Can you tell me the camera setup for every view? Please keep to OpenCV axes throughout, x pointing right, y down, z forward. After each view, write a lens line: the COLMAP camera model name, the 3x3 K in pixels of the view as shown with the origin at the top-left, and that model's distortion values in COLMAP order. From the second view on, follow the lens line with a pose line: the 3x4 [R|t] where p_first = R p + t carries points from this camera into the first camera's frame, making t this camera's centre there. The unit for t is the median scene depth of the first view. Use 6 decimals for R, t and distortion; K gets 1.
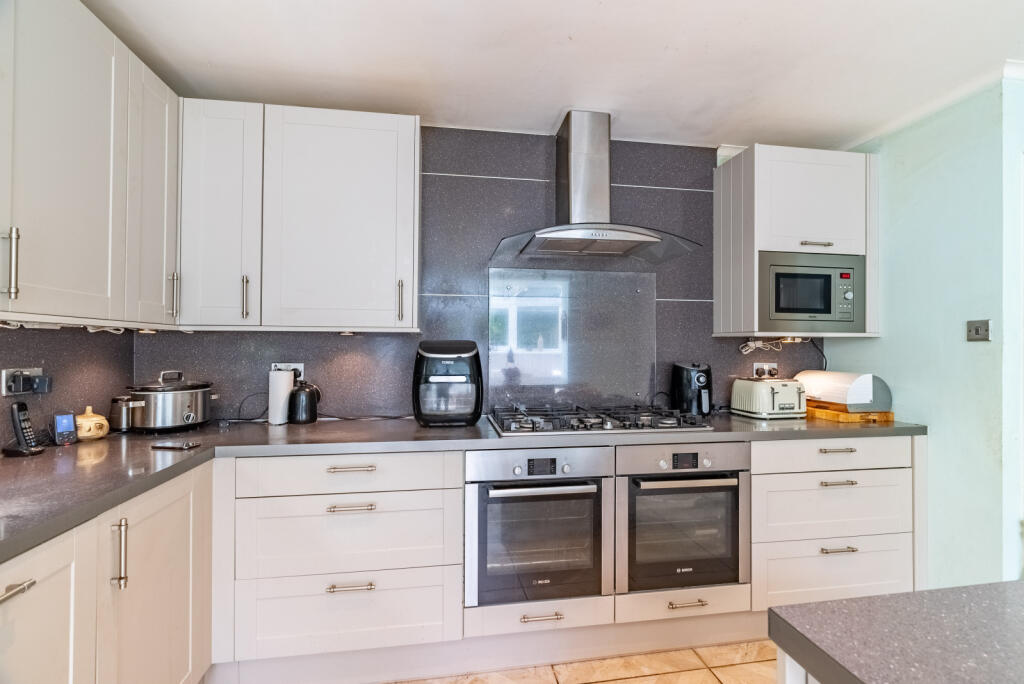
lens RADIAL K [[479.2, 0, 525.8], [0, 479.2, 345.0], [0, 0, 1]] dist [-0.065975, 0.029735]
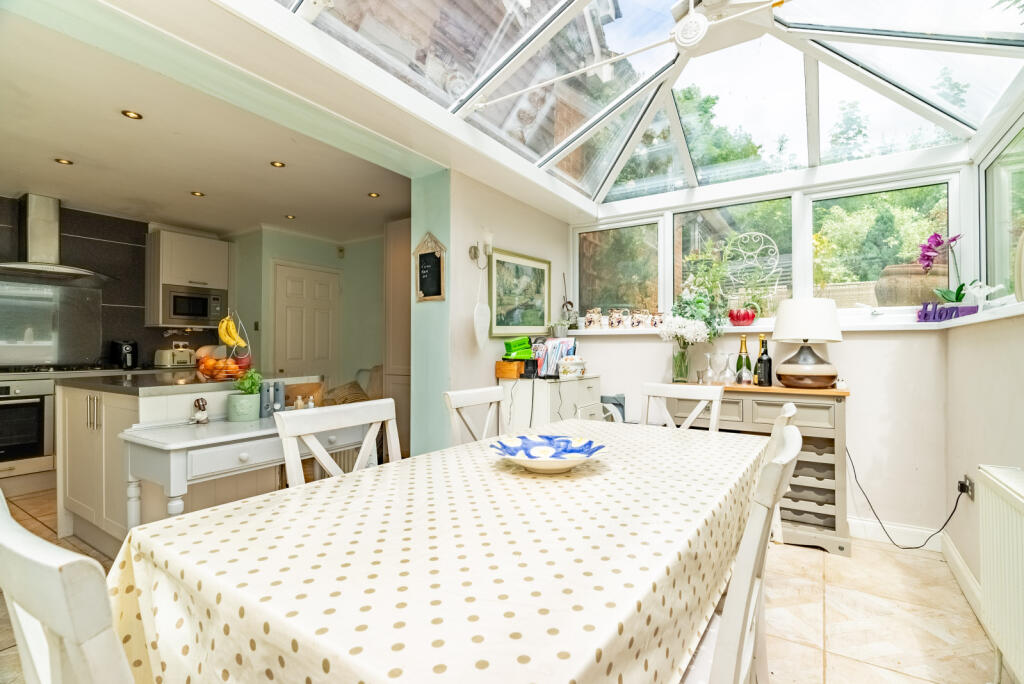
lens RADIAL K [[479.2, 0, 525.8], [0, 479.2, 345.0], [0, 0, 1]] dist [-0.065975, 0.029735]
pose [[0.672496, 0.001355, 0.740099, 0.067214], [-0.002997, 0.999995, 0.000893, 0.050918], [-0.740095, -0.002819, 0.672497, -1.417915]]
